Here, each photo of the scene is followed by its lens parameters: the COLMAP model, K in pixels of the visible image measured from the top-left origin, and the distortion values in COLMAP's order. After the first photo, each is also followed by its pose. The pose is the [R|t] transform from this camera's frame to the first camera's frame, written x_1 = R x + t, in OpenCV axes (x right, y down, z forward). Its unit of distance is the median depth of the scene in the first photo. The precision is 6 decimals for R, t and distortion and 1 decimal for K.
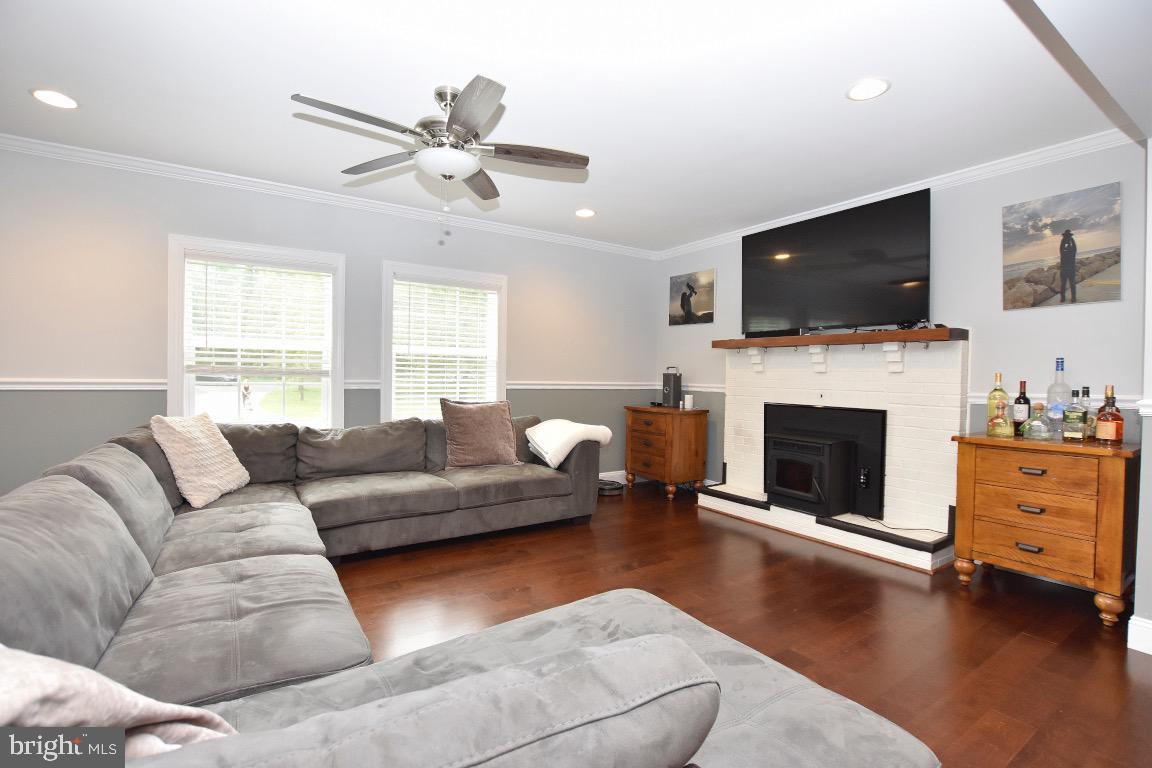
lens RADIAL K [[519.5, 0, 579.4], [0, 519.5, 384.6], [0, 0, 1]] dist [-0.032359, 0.004516]
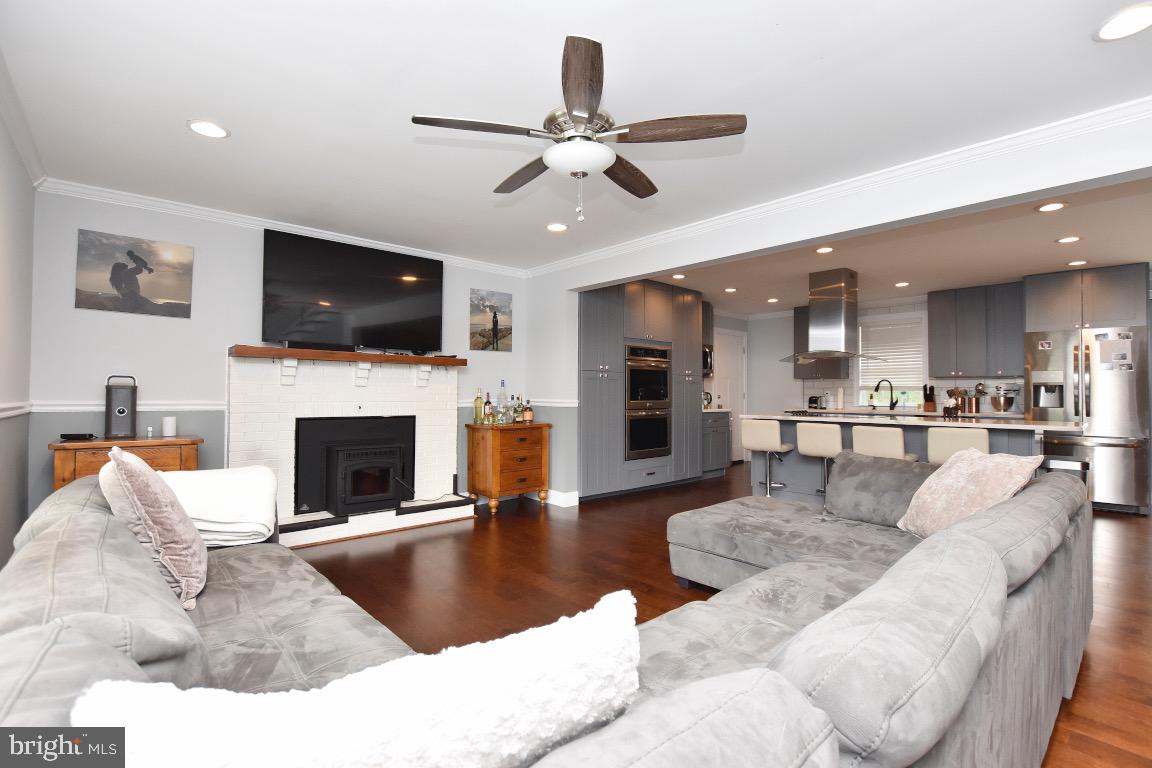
lens RADIAL K [[519.5, 0, 579.4], [0, 519.5, 384.6], [0, 0, 1]] dist [-0.032359, 0.004516]
pose [[-0.150249, 0.000083, 0.988648, -0.695783], [0.009415, 0.999955, 0.001346, -0.024188], [-0.988603, 0.009510, -0.150243, 0.693586]]
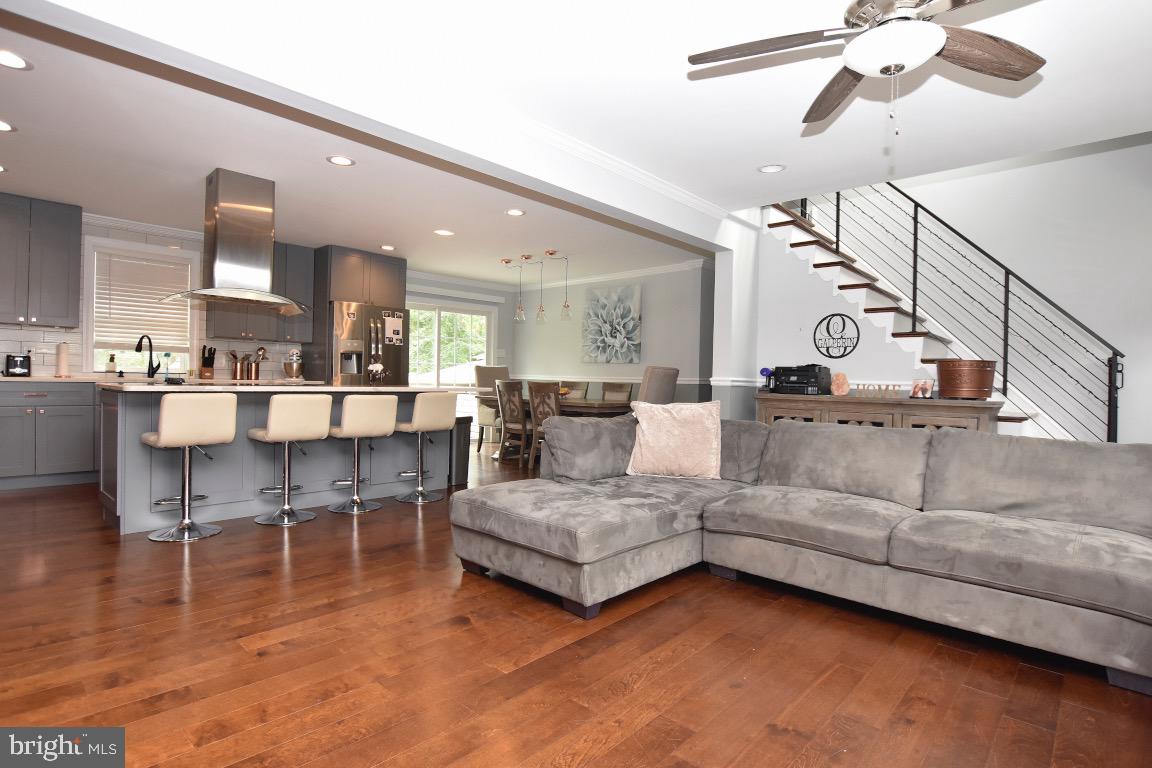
lens RADIAL K [[583.3, 0, 576.0], [0, 583.3, 384.0], [0, 0, 1]] dist [-0.022613, 0.000495]
pose [[-0.969576, -0.035422, -0.242215, 0.220656], [-0.042123, 0.998858, 0.022544, 0.015040], [0.241139, 0.032061, -0.969961, 1.026490]]
